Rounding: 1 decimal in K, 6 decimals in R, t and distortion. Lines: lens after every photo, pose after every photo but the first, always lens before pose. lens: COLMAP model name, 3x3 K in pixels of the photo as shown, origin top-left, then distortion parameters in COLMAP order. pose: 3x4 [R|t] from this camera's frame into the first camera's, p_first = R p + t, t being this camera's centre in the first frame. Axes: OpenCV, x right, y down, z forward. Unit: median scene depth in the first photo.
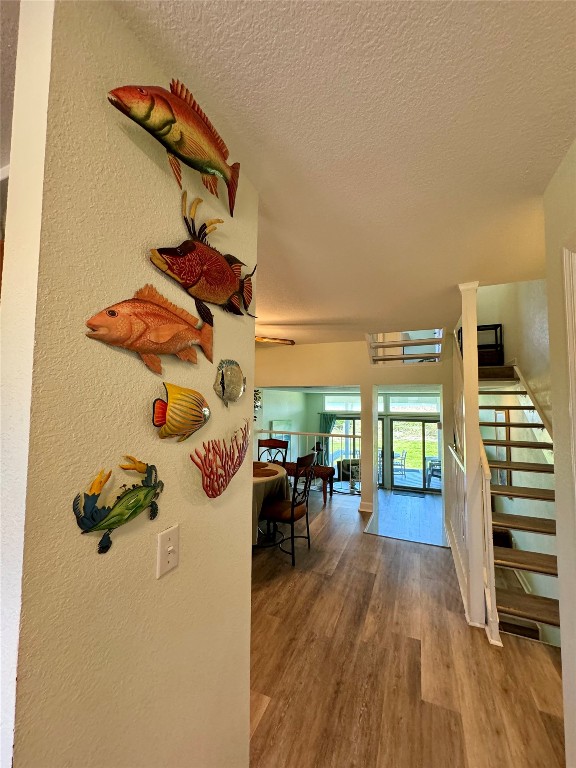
lens RADIAL K [[306.0, 0, 288.3], [0, 306.0, 383.0], [0, 0, 1]] dist [0.002882, 0.000276]
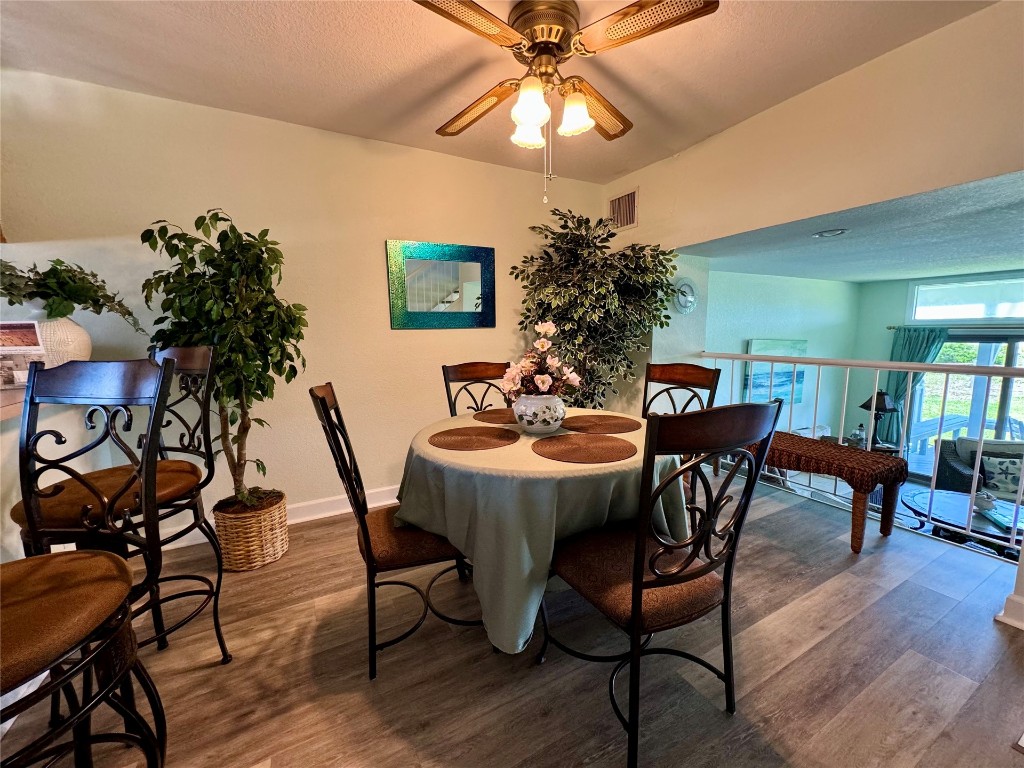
lens RADIAL K [[408.0, 0, 509.6], [0, 408.0, 384.5], [0, 0, 1]] dist [0.002882, 0.000276]
pose [[0.781750, 0.074166, -0.619166, 0.063744], [0.055847, 0.980586, 0.187970, 0.067408], [0.621086, -0.181523, 0.762431, 0.311382]]
